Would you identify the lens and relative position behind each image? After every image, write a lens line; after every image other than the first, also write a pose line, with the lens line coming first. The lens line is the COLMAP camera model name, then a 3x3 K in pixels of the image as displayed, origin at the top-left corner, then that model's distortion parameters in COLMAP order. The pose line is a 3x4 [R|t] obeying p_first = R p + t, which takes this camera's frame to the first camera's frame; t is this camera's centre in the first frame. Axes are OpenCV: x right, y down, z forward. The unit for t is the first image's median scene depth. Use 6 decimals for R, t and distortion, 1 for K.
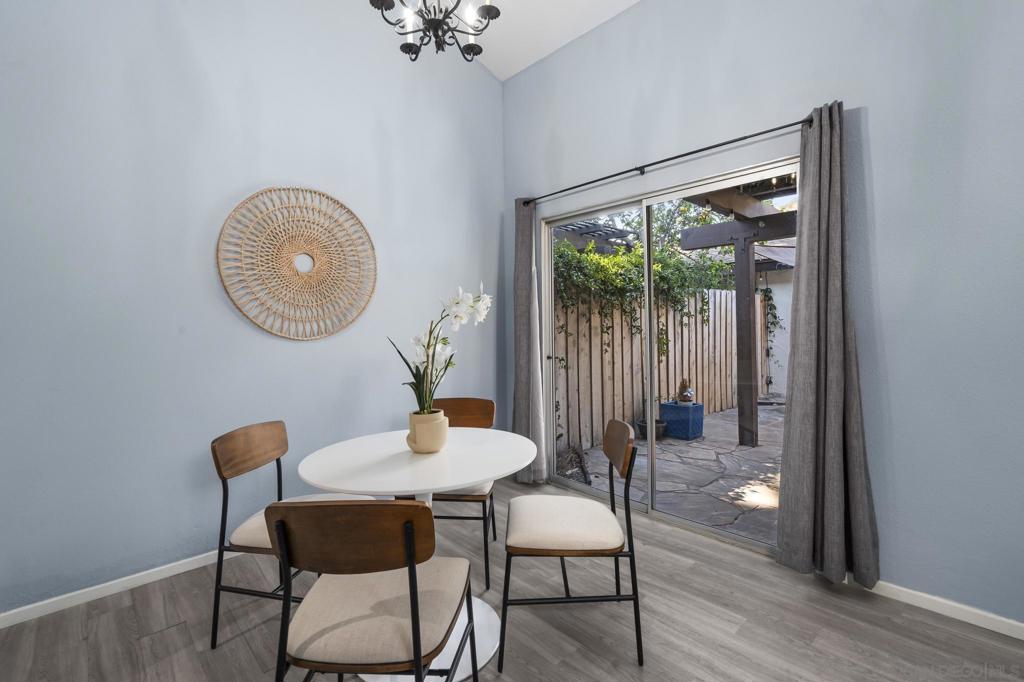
lens RADIAL K [[460.8, 0, 512.7], [0, 460.8, 330.9], [0, 0, 1]] dist [-0.005665, 0.002013]
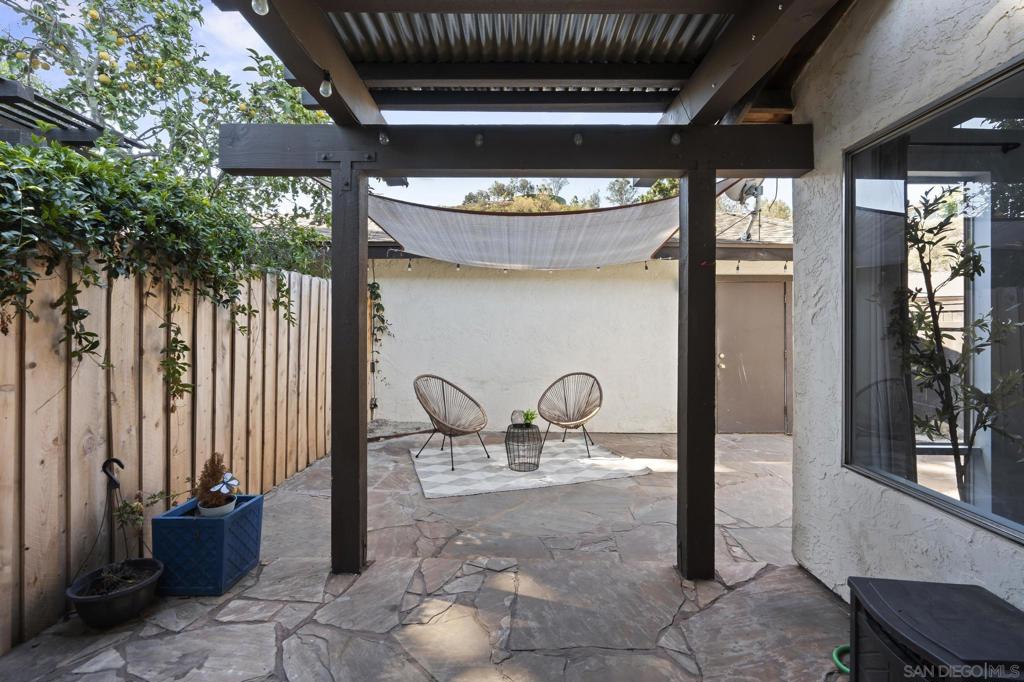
lens RADIAL K [[460.8, 0, 510.0], [0, 460.8, 319.9], [0, 0, 1]] dist [-0.005665, 0.002013]
pose [[0.686261, 0.032012, 0.726651, 0.208045], [-0.011688, 0.999387, -0.032990, -0.011093], [-0.727262, 0.014146, 0.686215, 0.420629]]
